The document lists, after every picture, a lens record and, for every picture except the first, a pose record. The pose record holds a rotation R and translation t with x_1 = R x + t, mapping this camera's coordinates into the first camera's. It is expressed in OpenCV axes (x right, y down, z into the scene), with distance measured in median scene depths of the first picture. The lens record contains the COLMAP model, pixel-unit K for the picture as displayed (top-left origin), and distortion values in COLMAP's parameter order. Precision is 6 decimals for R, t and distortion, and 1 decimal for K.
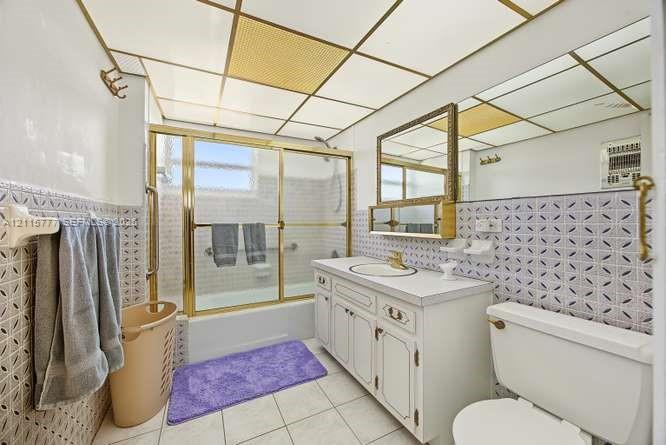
lens RADIAL K [[259.0, 0, 333.0], [0, 259.0, 222.5], [0, 0, 1]] dist [-0.007311, 0.000380]
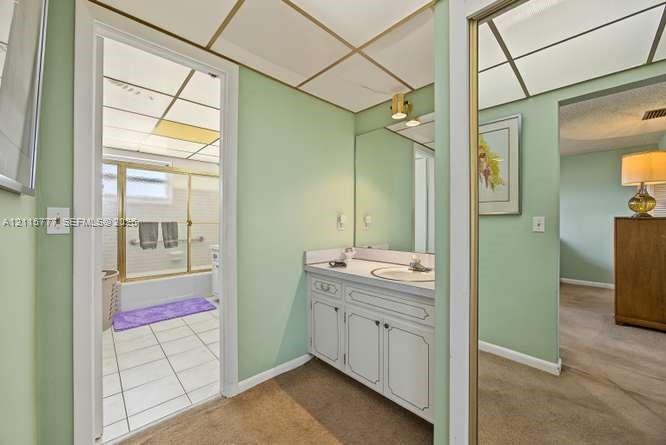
lens RADIAL K [[259.0, 0, 333.0], [0, 259.0, 222.5], [0, 0, 1]] dist [-0.007311, 0.000380]
pose [[0.961887, 0.008955, 0.273299, 0.217680], [-0.008161, 0.999959, -0.004042, 0.004446], [-0.273324, 0.001658, 0.961921, -0.771159]]
